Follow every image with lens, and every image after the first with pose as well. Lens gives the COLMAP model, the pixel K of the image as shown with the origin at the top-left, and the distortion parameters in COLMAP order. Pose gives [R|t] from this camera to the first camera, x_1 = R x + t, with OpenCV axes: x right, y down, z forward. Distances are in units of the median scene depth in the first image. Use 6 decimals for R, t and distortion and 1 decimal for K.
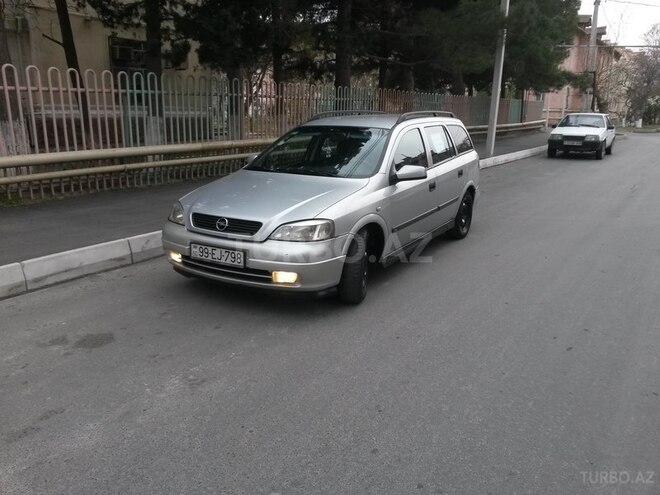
lens RADIAL K [[554.7, 0, 330.0], [0, 554.7, 247.5], [0, 0, 1]] dist [0.033007, -0.013269]
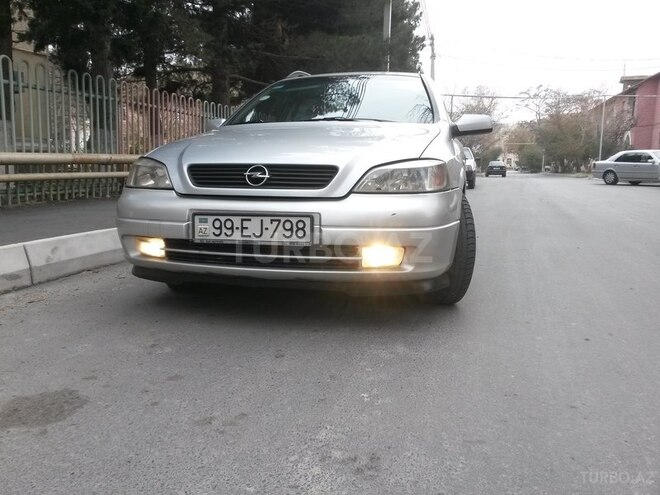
lens RADIAL K [[554.7, 0, 330.0], [0, 554.7, 247.5], [0, 0, 1]] dist [0.033007, -0.013269]
pose [[0.959268, -0.051519, 0.277759, -0.283285], [0.076182, 0.993980, -0.078740, 0.081577], [-0.272030, 0.096693, 0.957419, 0.439086]]
